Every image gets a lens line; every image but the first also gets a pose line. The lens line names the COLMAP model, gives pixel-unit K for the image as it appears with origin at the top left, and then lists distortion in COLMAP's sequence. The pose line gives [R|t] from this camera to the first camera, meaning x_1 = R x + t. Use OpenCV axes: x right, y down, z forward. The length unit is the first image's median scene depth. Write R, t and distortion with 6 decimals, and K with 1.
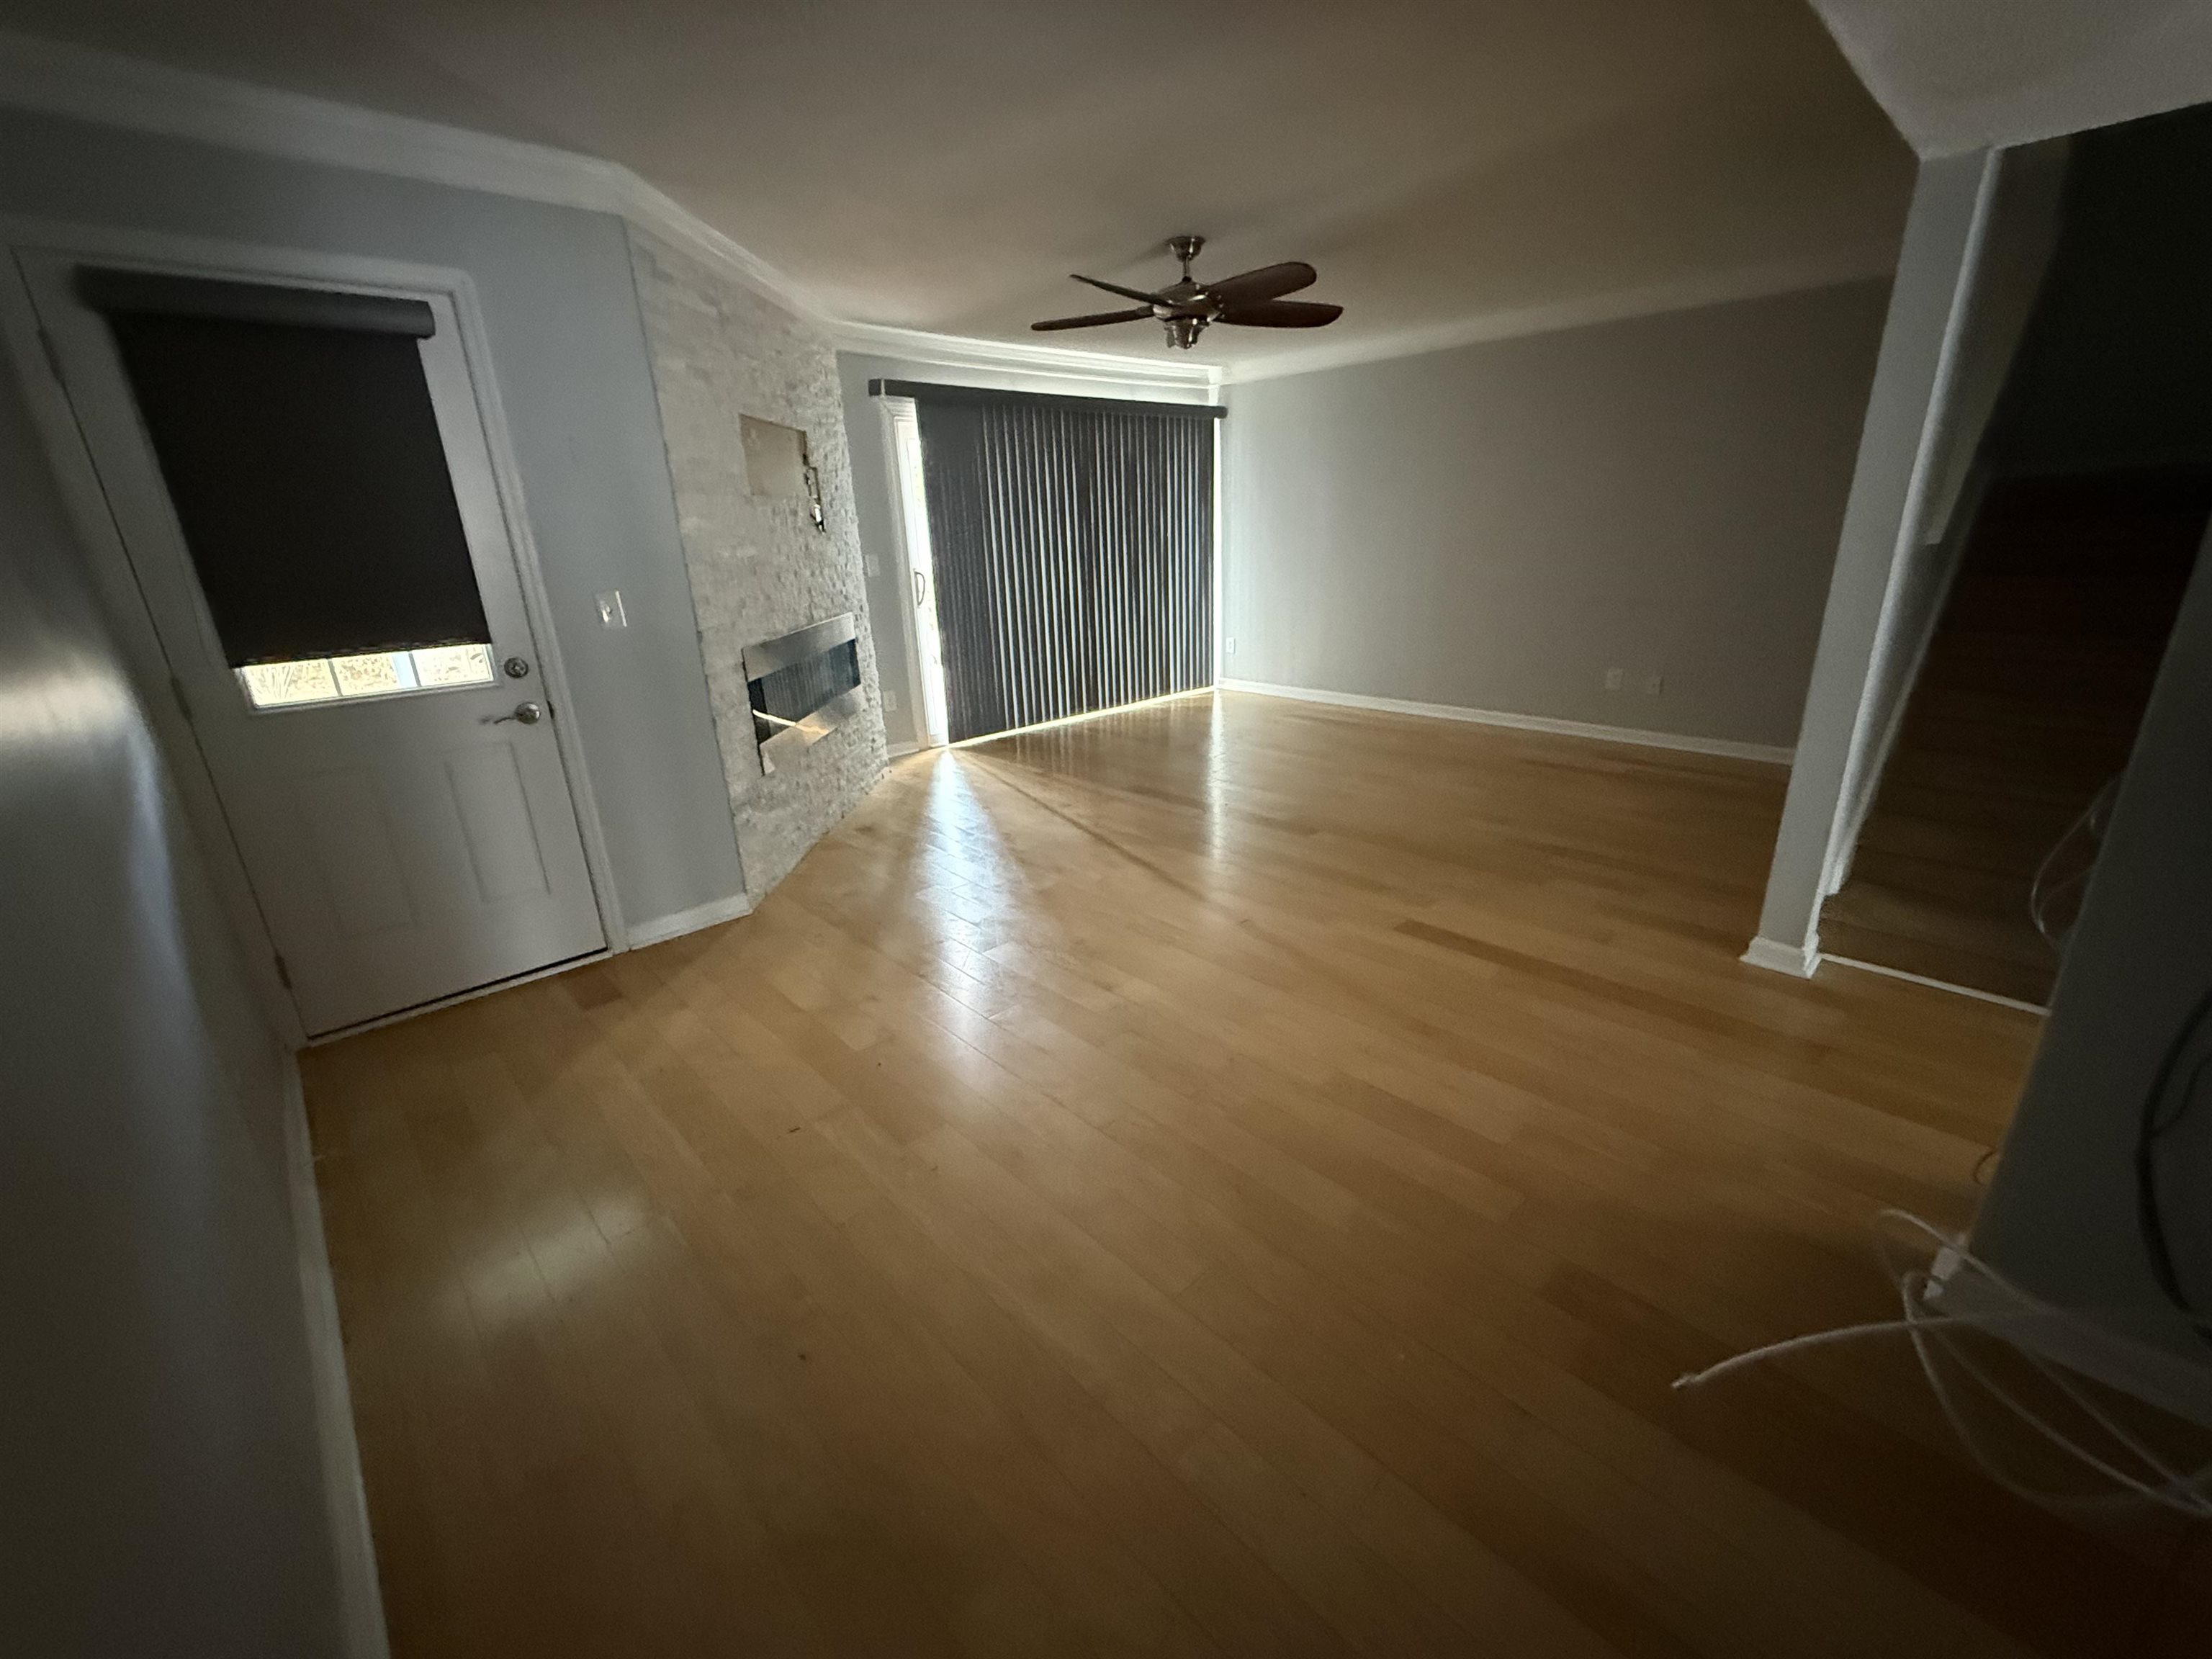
lens RADIAL K [[884.6, 0, 1108.3], [0, 884.6, 829.9], [0, 0, 1]] dist [0.000069, 0.000061]
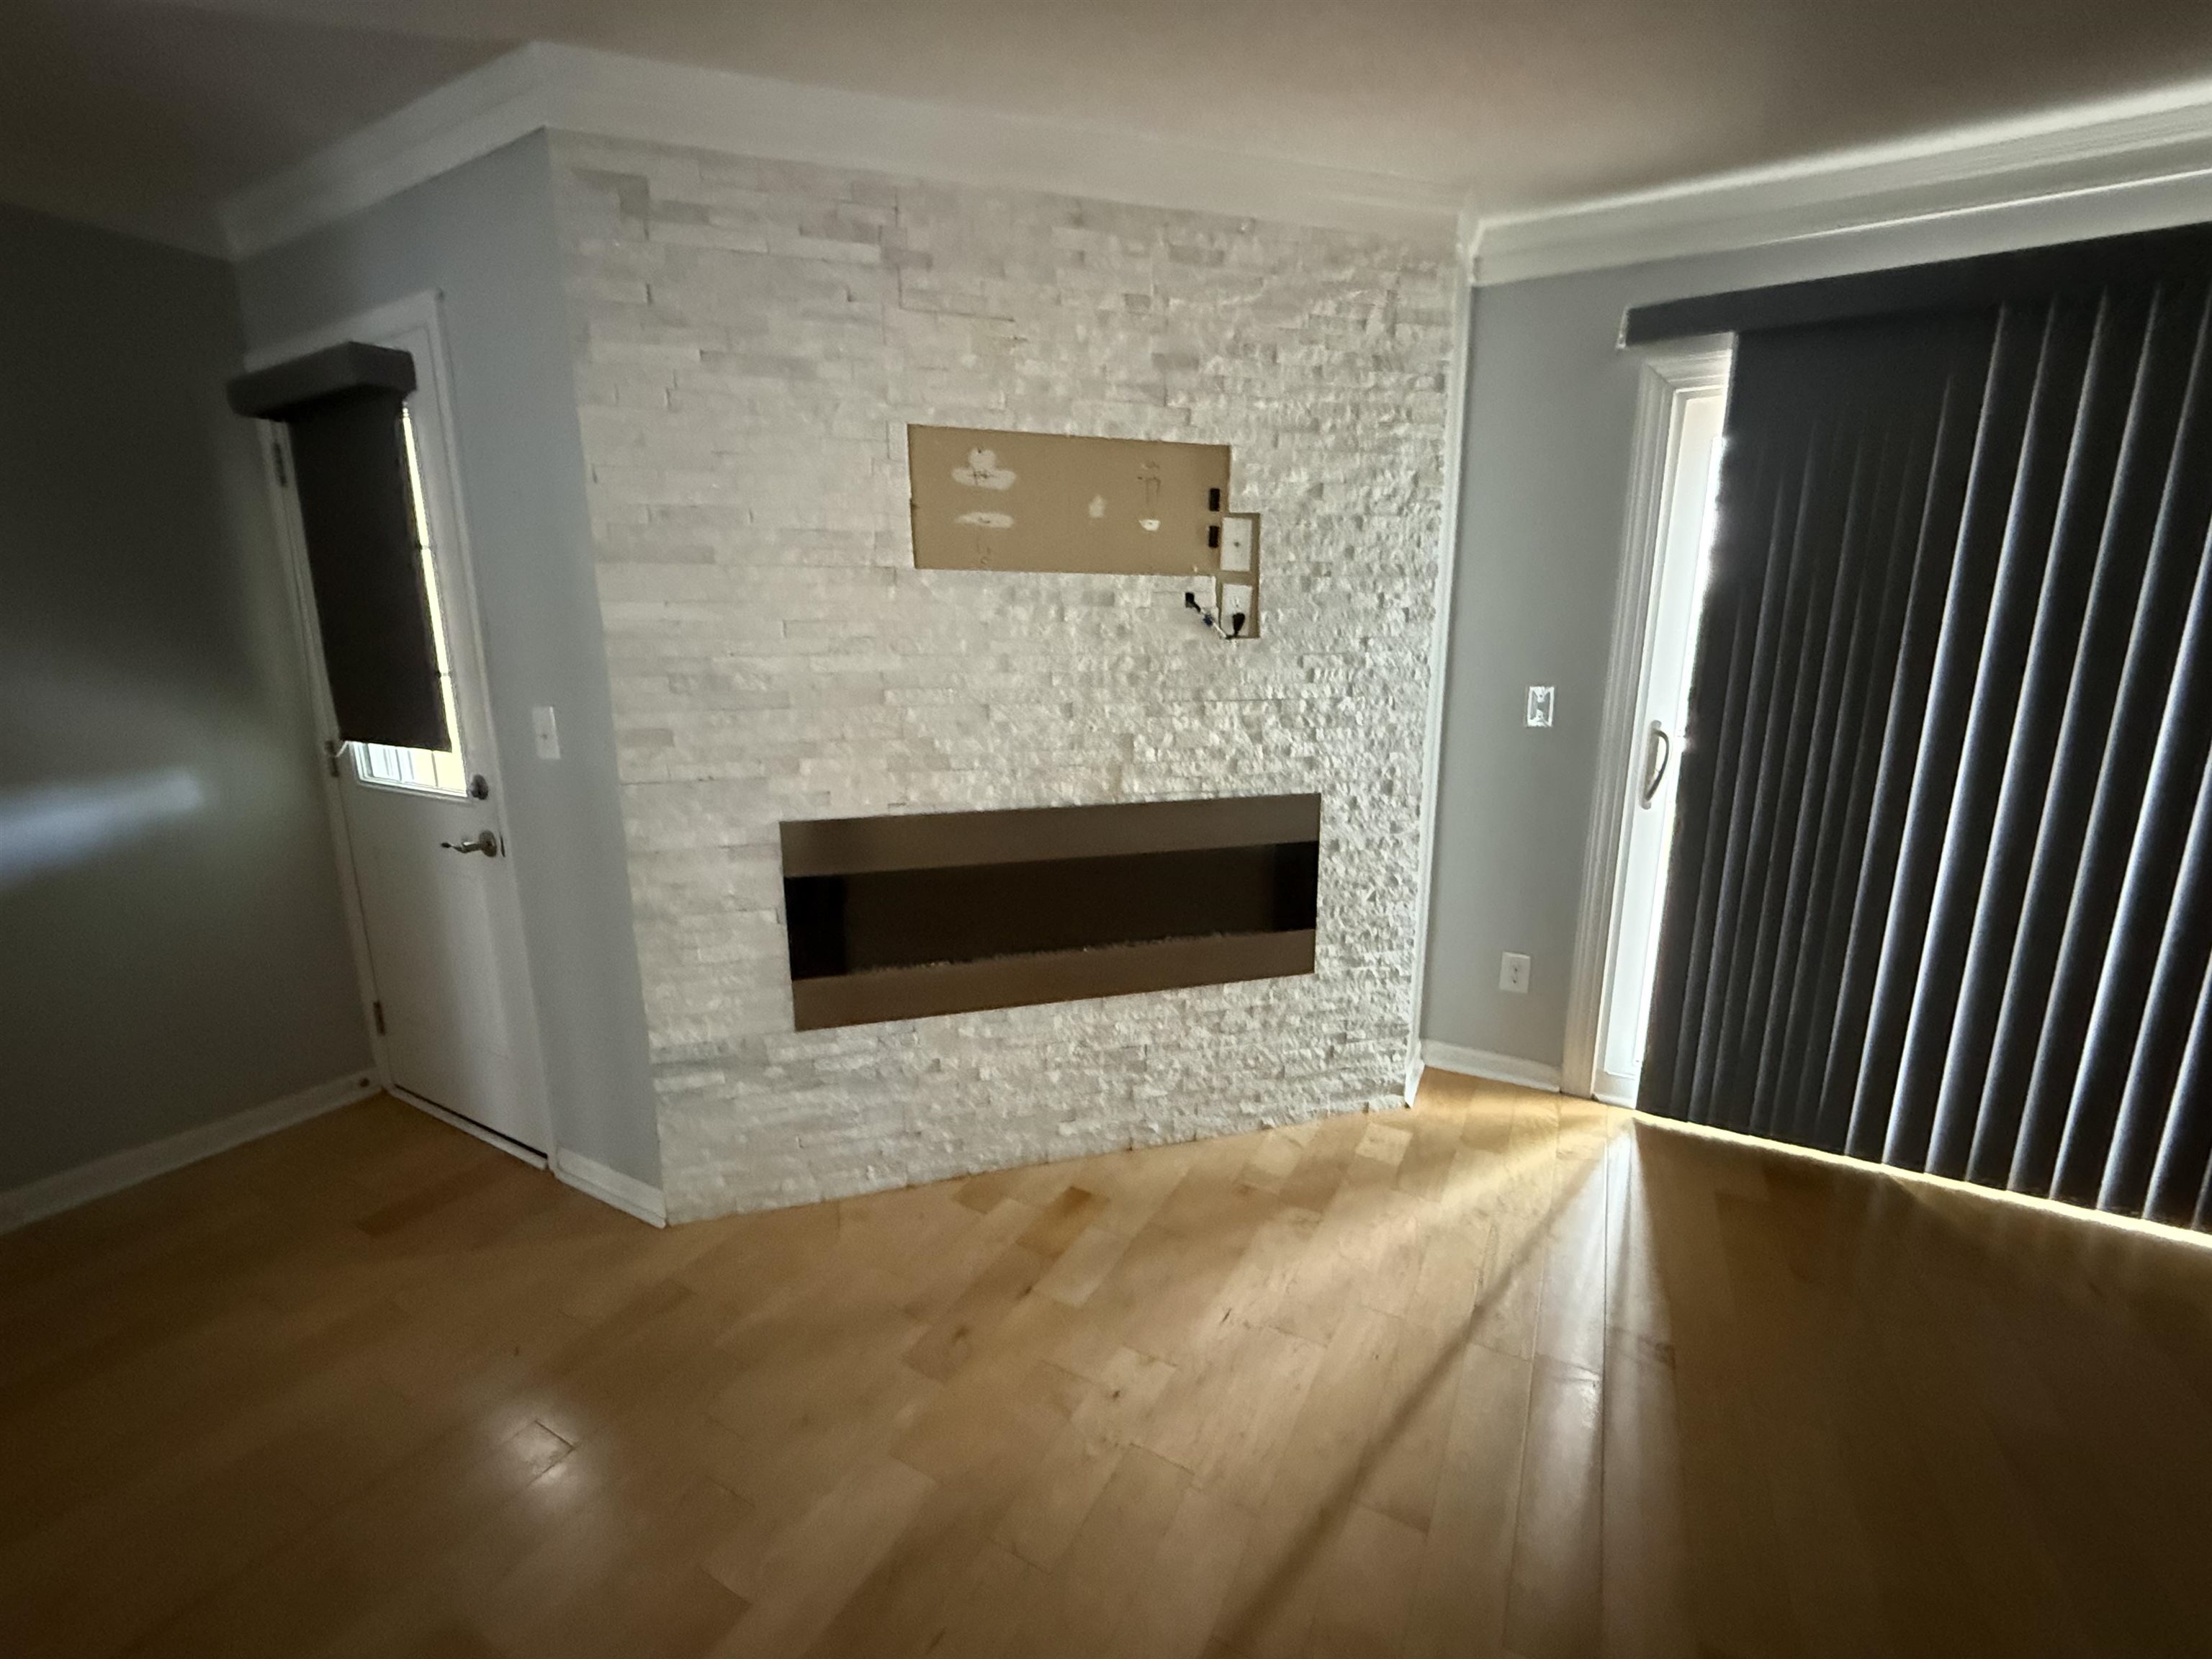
lens RADIAL K [[884.6, 0, 1104.3], [0, 884.6, 826.4], [0, 0, 1]] dist [0.000069, 0.000061]
pose [[0.305279, 0.226181, -0.925012, 0.148180], [-0.320802, 0.939029, 0.123735, -0.259412], [0.896600, 0.258972, 0.359225, 0.740208]]
